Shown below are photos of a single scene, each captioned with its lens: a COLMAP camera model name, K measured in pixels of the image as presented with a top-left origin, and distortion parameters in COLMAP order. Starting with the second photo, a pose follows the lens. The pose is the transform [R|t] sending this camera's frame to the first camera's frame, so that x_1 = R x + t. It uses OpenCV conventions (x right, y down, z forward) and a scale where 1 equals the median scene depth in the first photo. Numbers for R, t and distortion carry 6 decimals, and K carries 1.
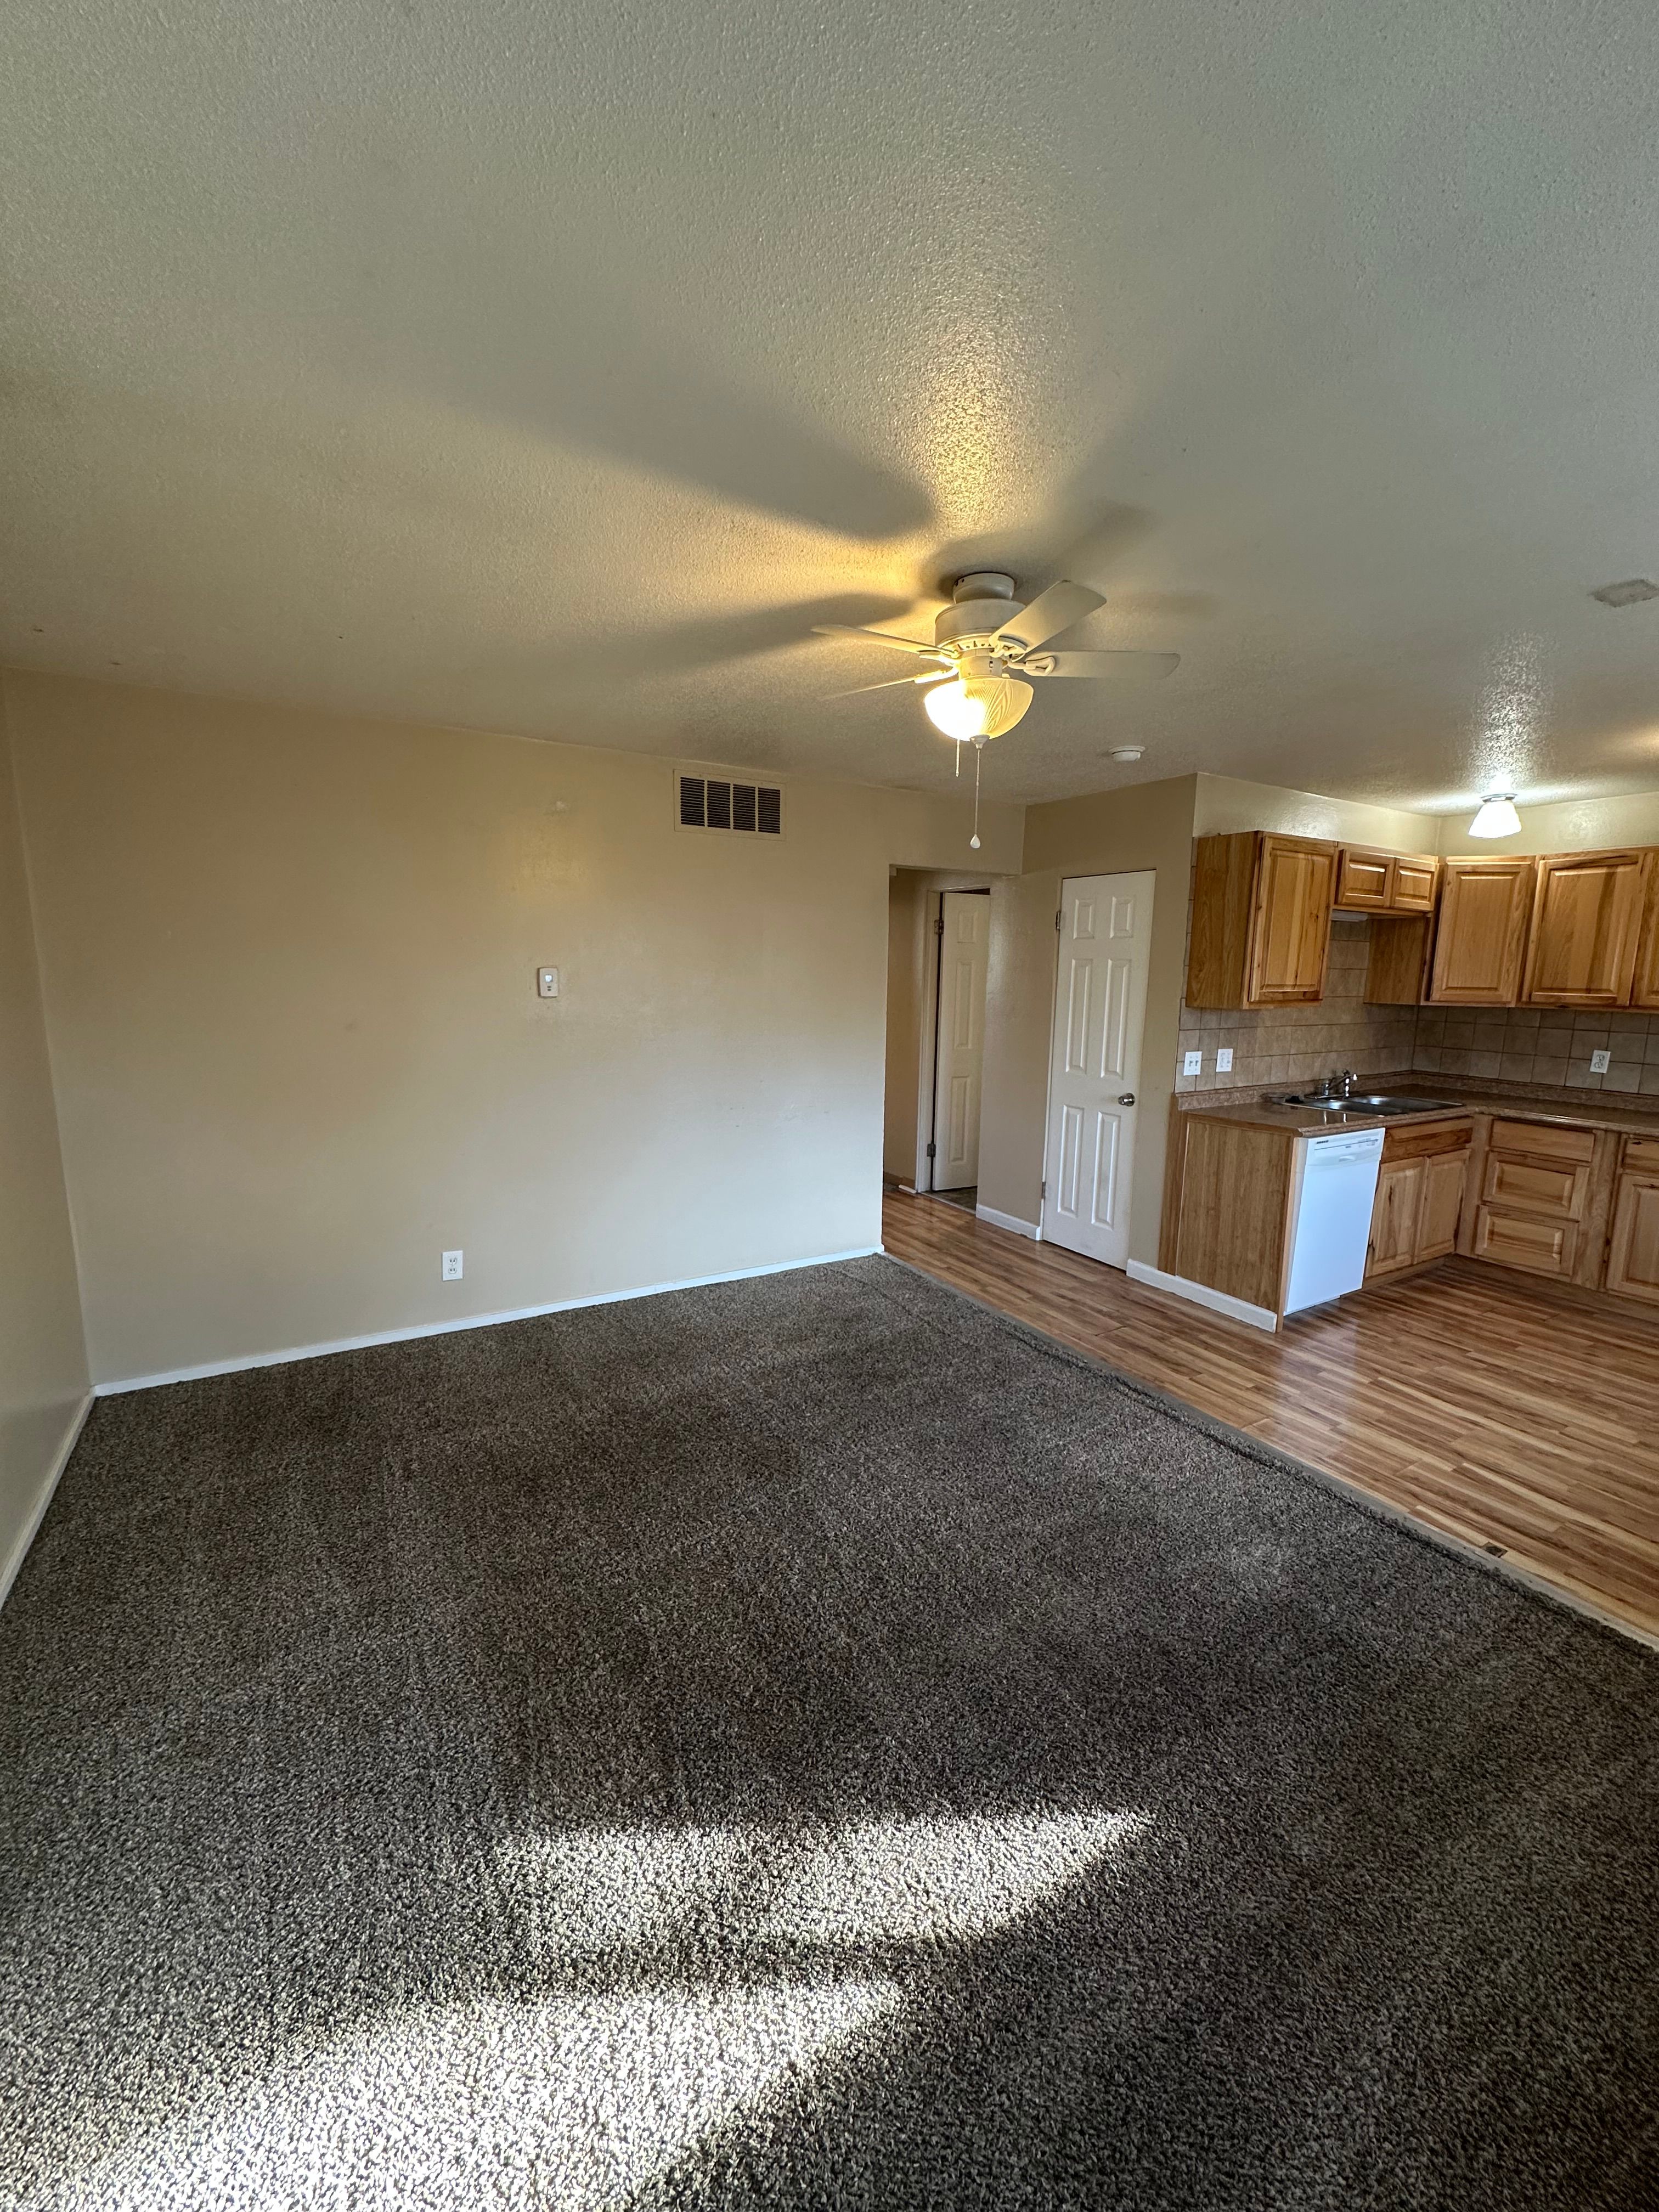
lens RADIAL K [[880.7, 0, 827.7], [0, 880.7, 1105.9], [0, 0, 1]] dist [-0.002170, 0.000394]
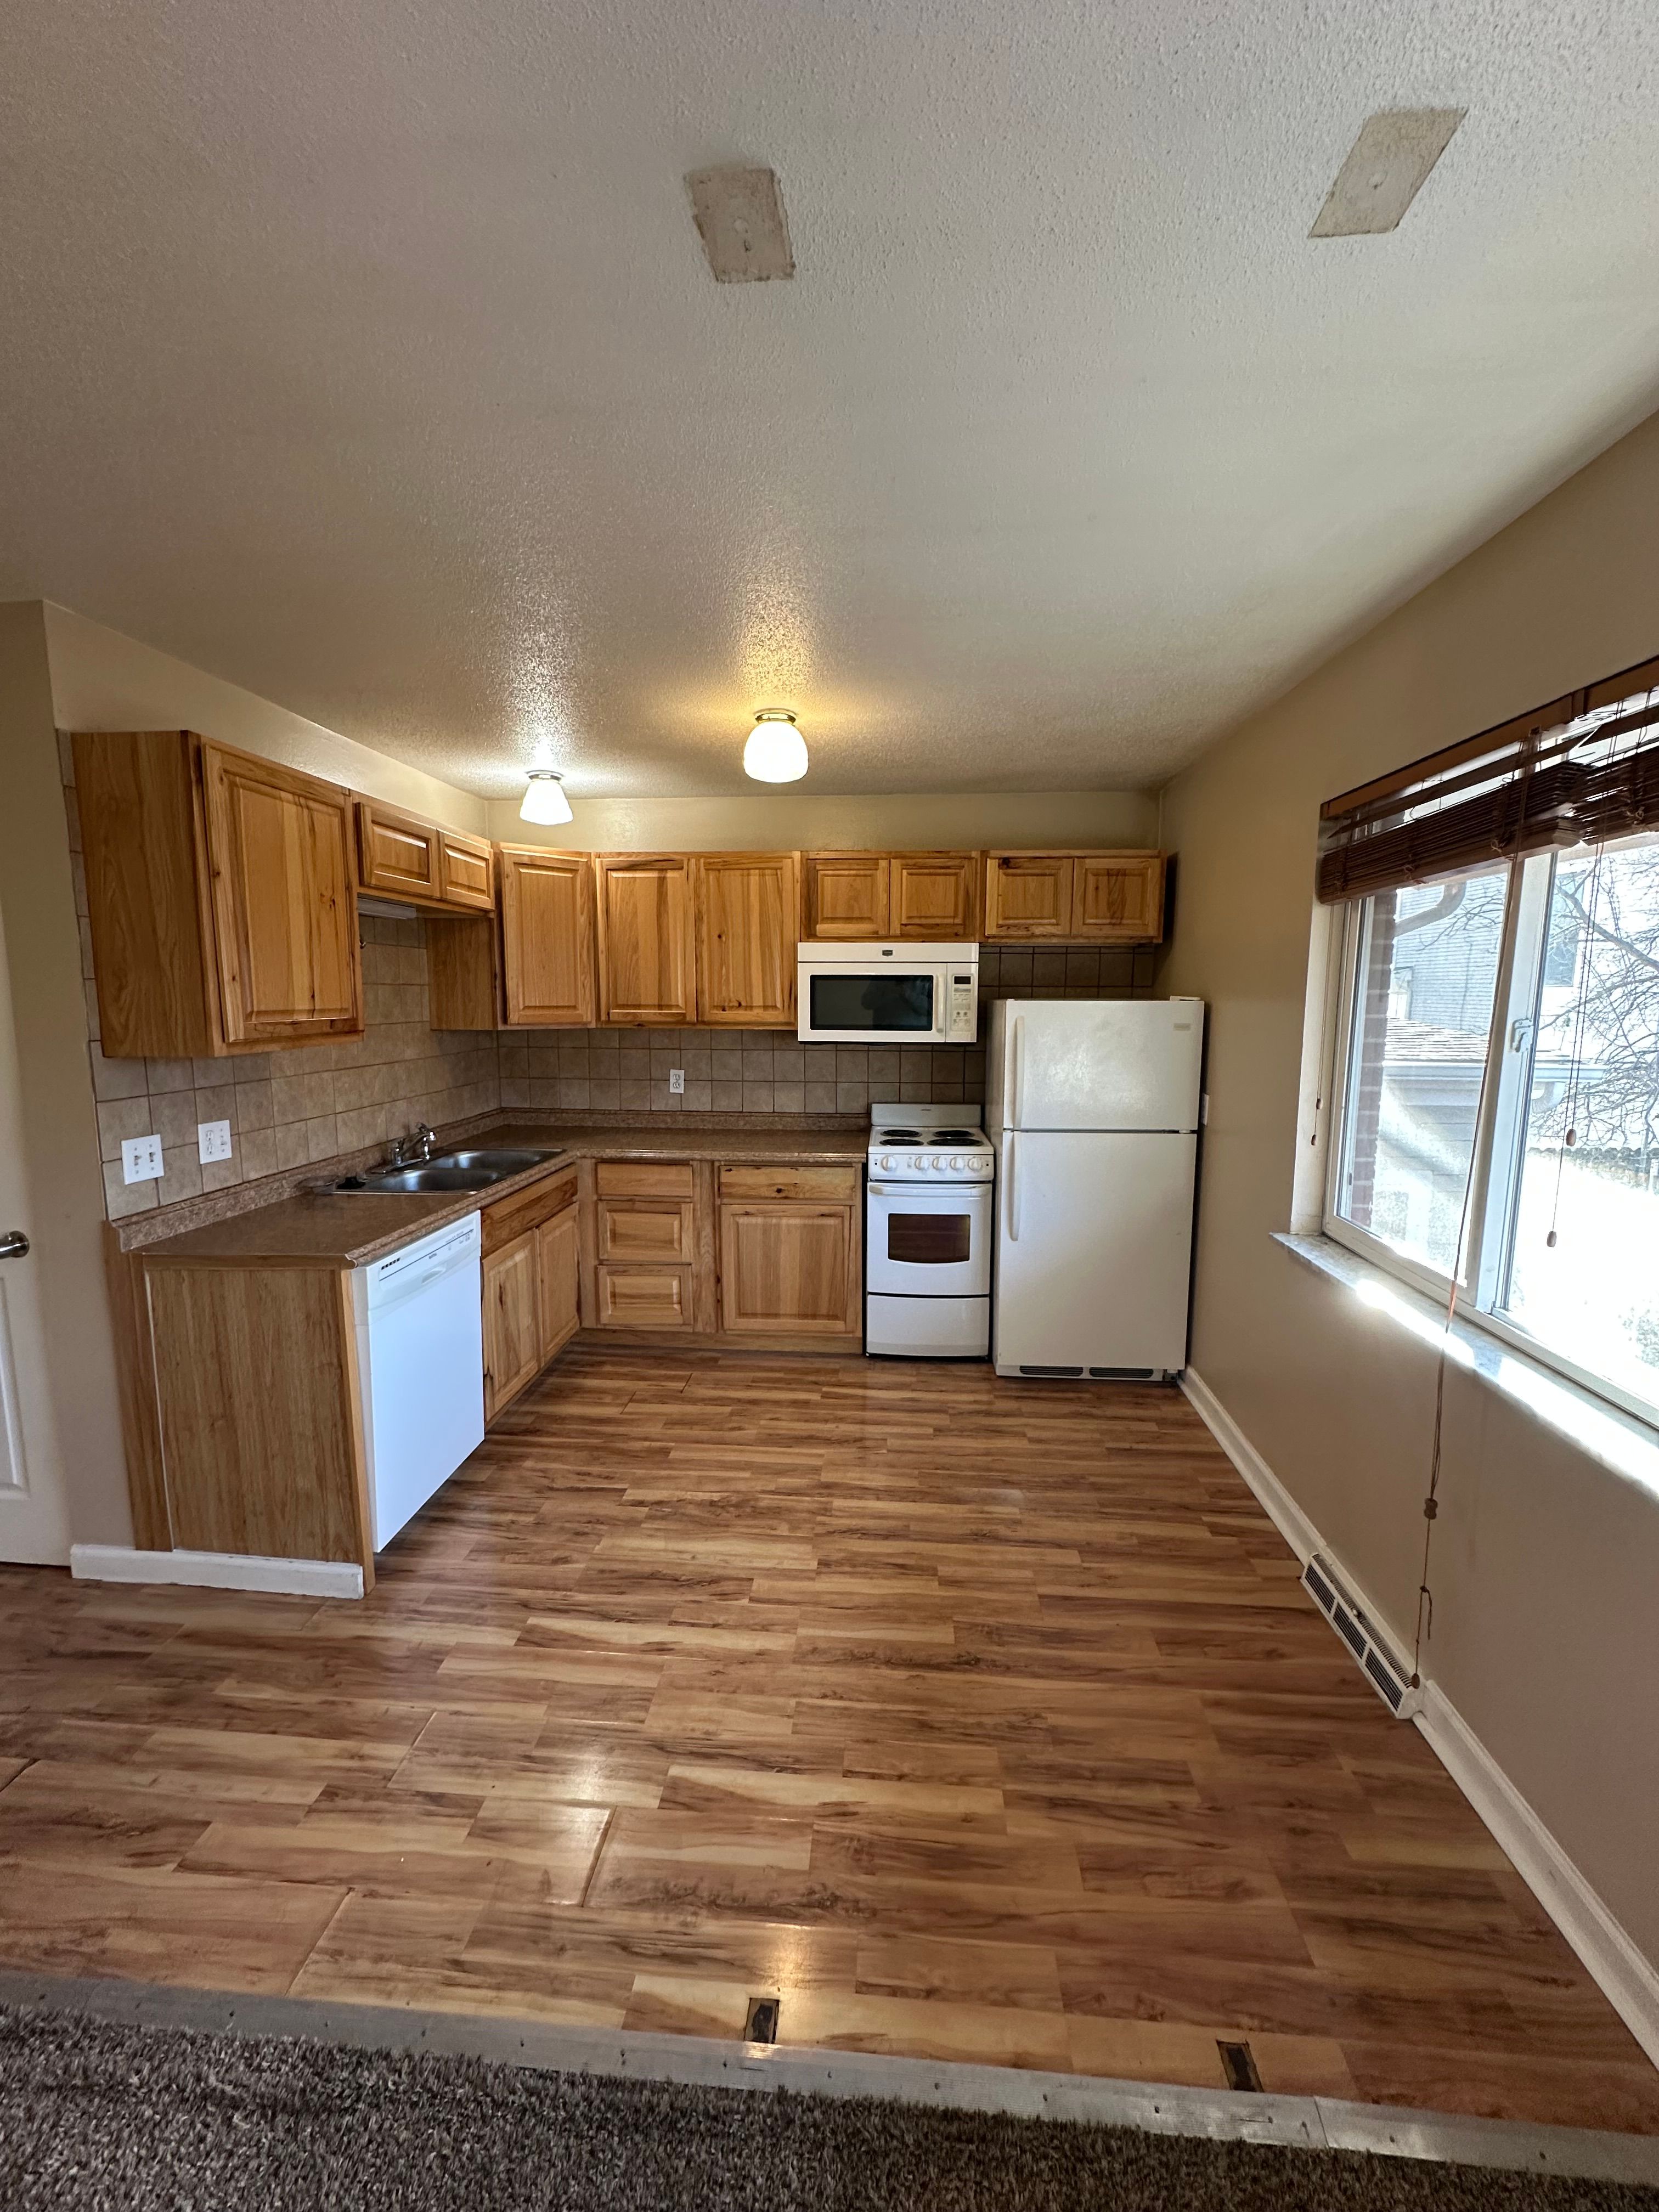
lens RADIAL K [[880.7, 0, 828.0], [0, 880.7, 1102.6], [0, 0, 1]] dist [-0.002170, 0.000394]
pose [[0.583653, -0.113132, 0.804084, 0.238459], [0.132862, 0.990207, 0.042880, -0.051911], [-0.801060, 0.081805, 0.592968, 0.351202]]
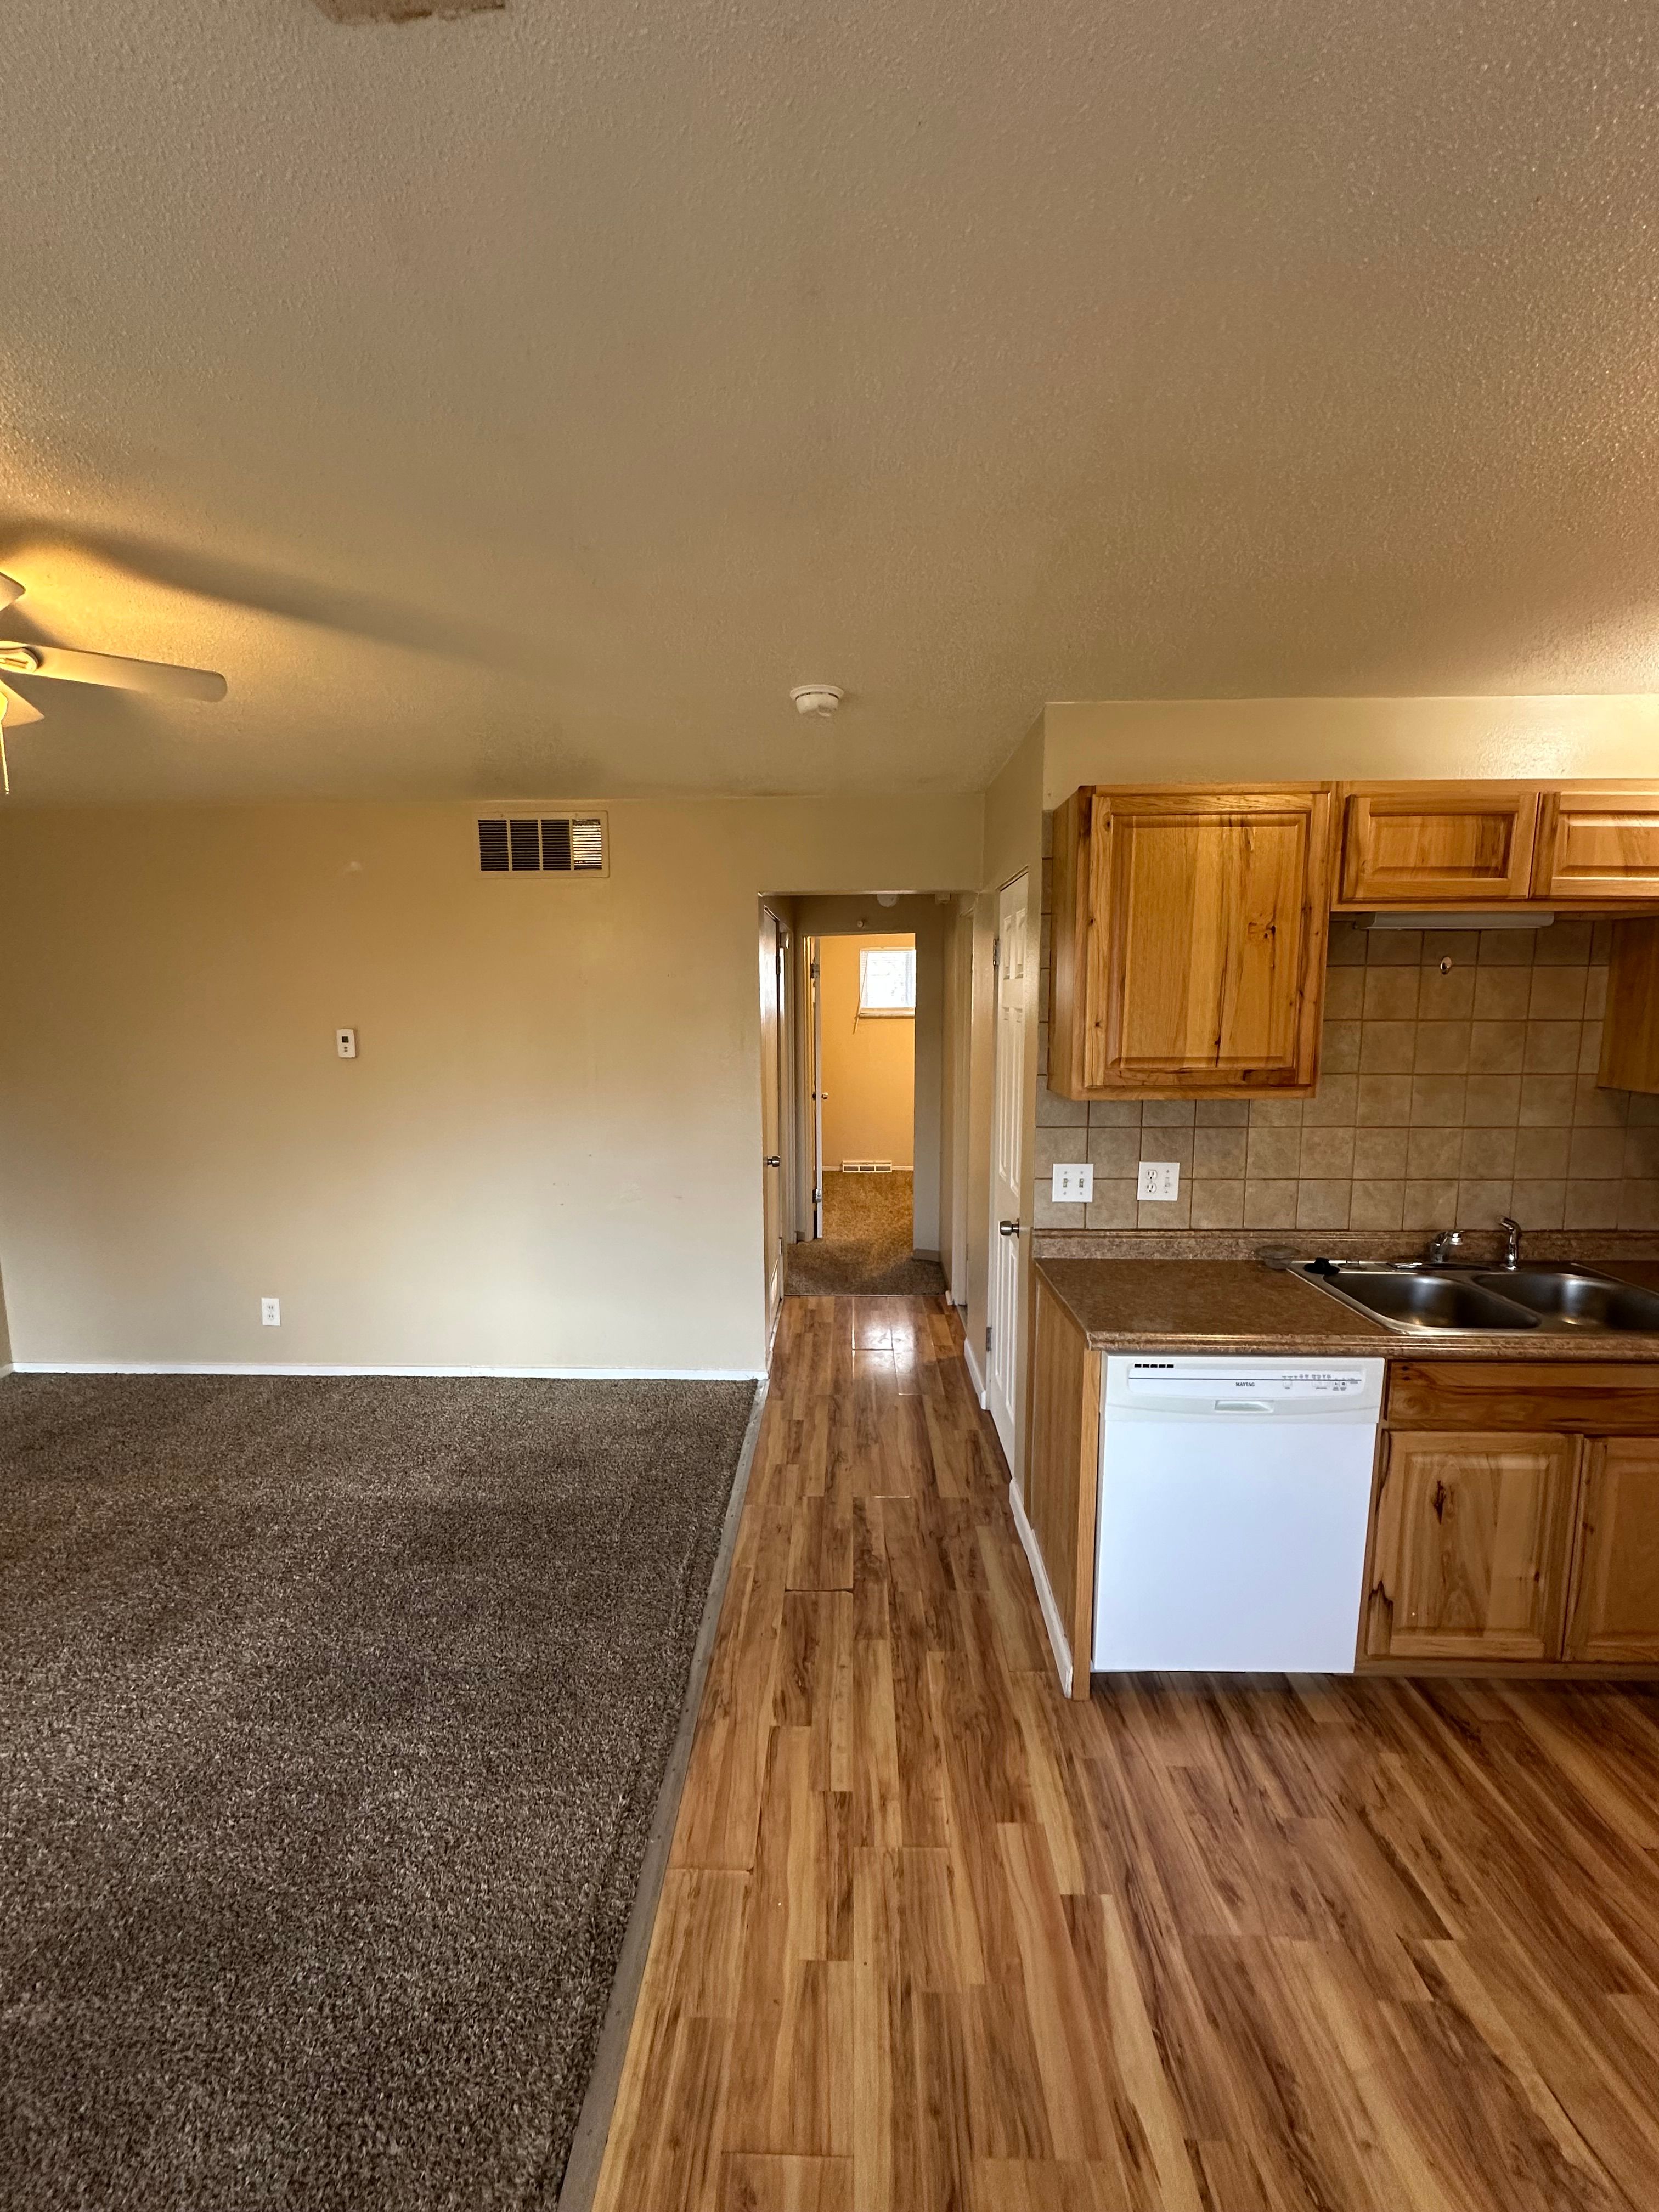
lens RADIAL K [[880.7, 0, 832.9], [0, 880.7, 1102.6], [0, 0, 1]] dist [-0.002170, 0.000394]
pose [[0.841324, 0.046754, -0.538505, 0.622426], [-0.068161, 0.997476, -0.019889, -0.083113], [0.536216, 0.053438, 0.842387, 0.420010]]
